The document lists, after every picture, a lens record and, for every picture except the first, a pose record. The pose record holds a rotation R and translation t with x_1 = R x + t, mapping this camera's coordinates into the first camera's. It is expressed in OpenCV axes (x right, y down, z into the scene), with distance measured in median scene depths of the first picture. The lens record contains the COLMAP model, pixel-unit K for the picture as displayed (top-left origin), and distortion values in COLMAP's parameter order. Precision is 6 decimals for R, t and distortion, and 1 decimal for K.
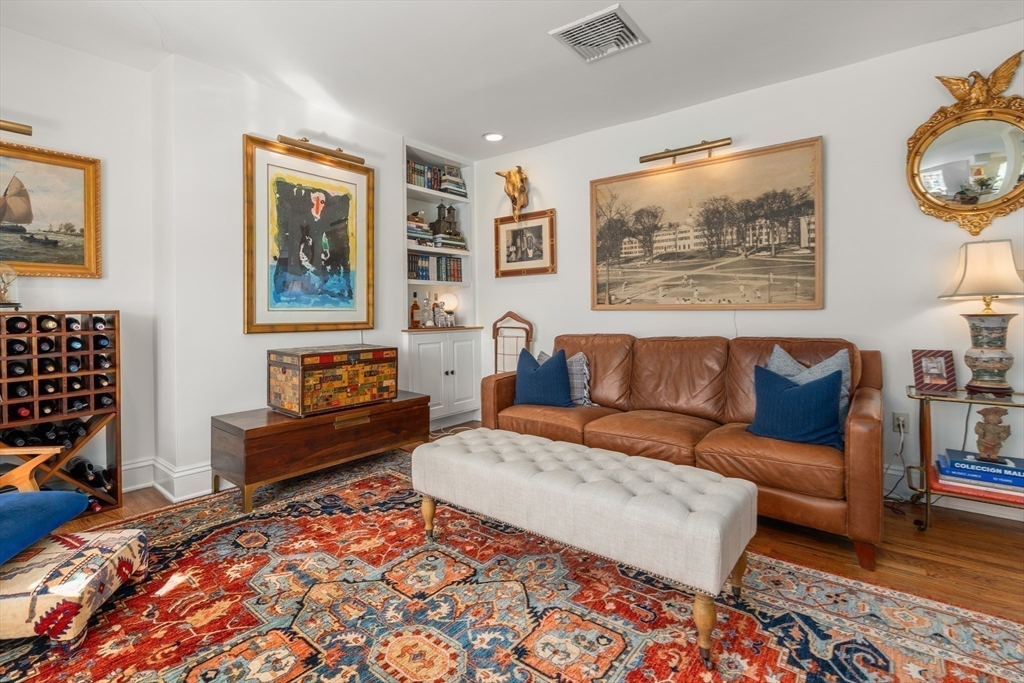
lens RADIAL K [[478.2, 0, 509.5], [0, 478.2, 311.2], [0, 0, 1]] dist [-0.001532, -0.000065]
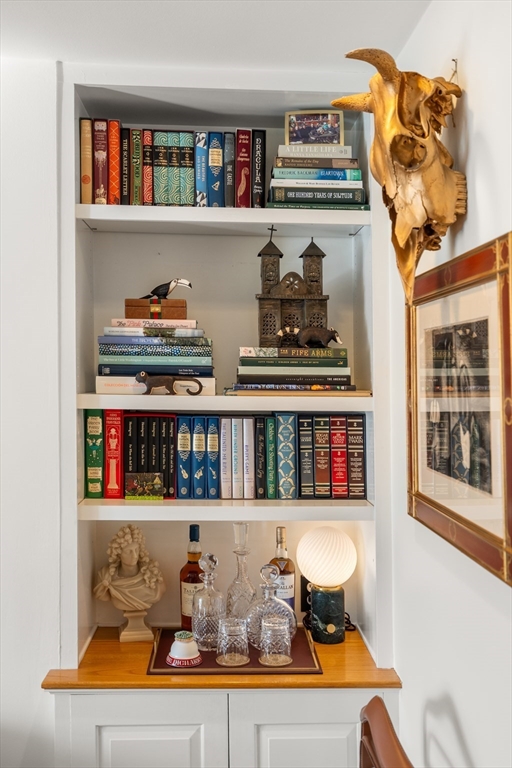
lens RADIAL K [[795.3, 0, 256.0], [0, 795.3, 384.0], [0, 0, 1]] dist [0.018258, 0.025734]
pose [[0.669122, 0.026839, -0.742668, 0.300445], [-0.020294, 0.999635, 0.017841, -0.189519], [0.742875, 0.003133, 0.669423, 0.863688]]
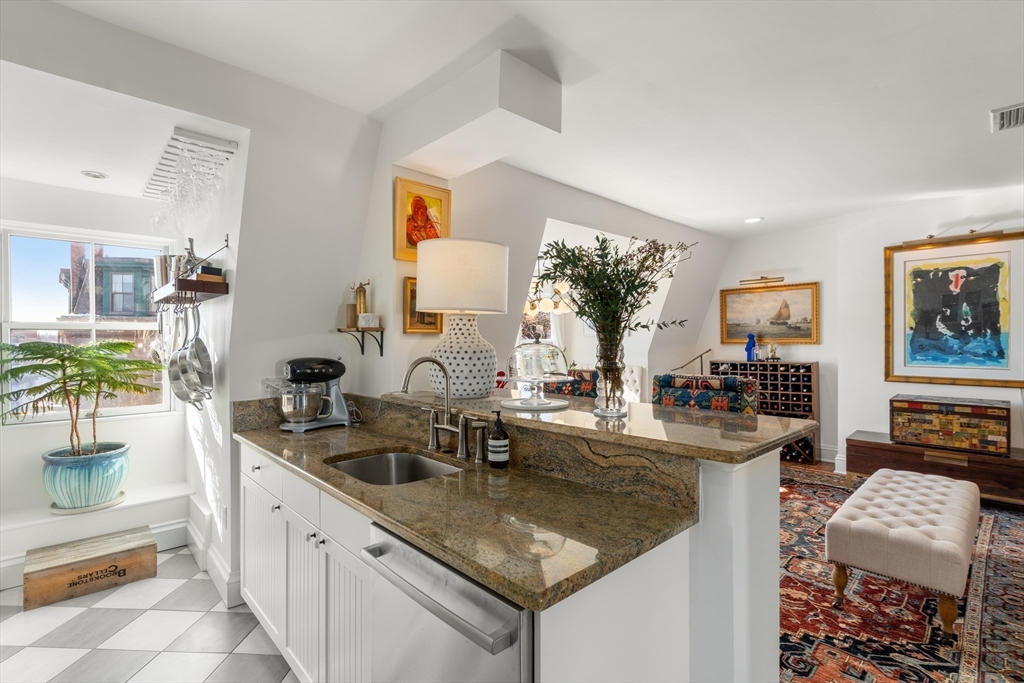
lens RADIAL K [[471.9, 0, 512.0], [0, 471.9, 341.5], [0, 0, 1]] dist [-0.000643, -0.000104]
pose [[-0.136699, 0.012436, -0.990535, 0.997796], [0.006827, 0.999909, 0.011611, -0.095539], [0.990589, -0.005176, -0.136771, 0.049012]]
